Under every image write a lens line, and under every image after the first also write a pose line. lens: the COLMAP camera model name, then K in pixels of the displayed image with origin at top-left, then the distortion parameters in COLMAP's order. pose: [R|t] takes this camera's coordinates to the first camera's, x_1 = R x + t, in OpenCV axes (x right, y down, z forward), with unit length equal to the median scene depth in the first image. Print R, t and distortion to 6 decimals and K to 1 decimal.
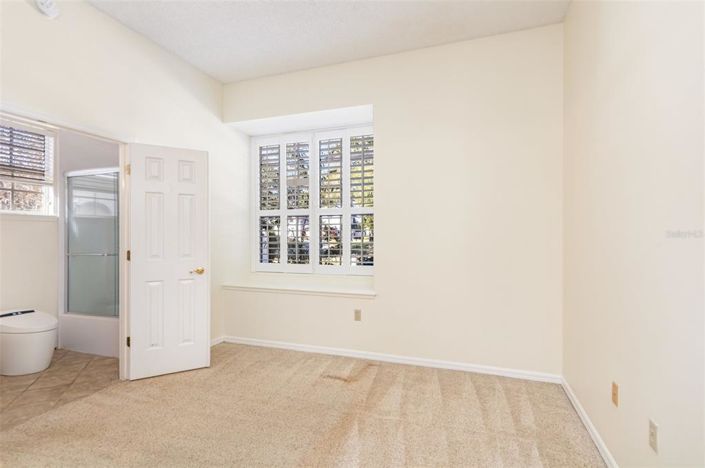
lens RADIAL K [[342.2, 0, 352.2], [0, 342.2, 241.5], [0, 0, 1]] dist [0.003799, -0.001436]
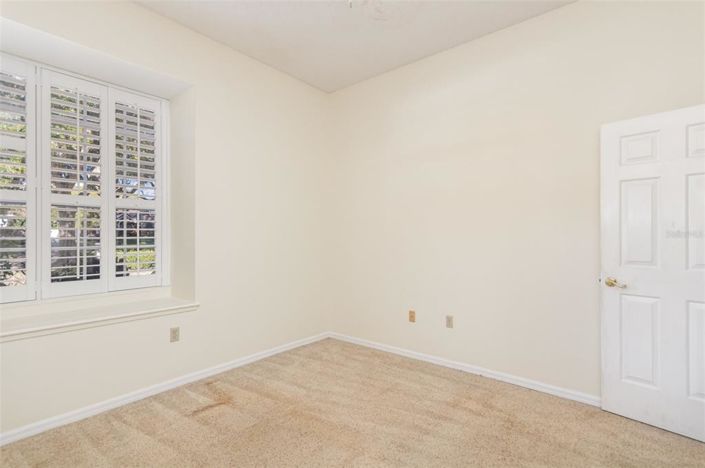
lens RADIAL K [[342.2, 0, 353.5], [0, 342.2, 229.3], [0, 0, 1]] dist [0.003799, -0.001436]
pose [[0.343992, 0.017669, 0.938806, -0.700809], [0.024388, 0.999317, -0.027744, -0.002189], [-0.938656, 0.032440, 0.343326, 0.362082]]
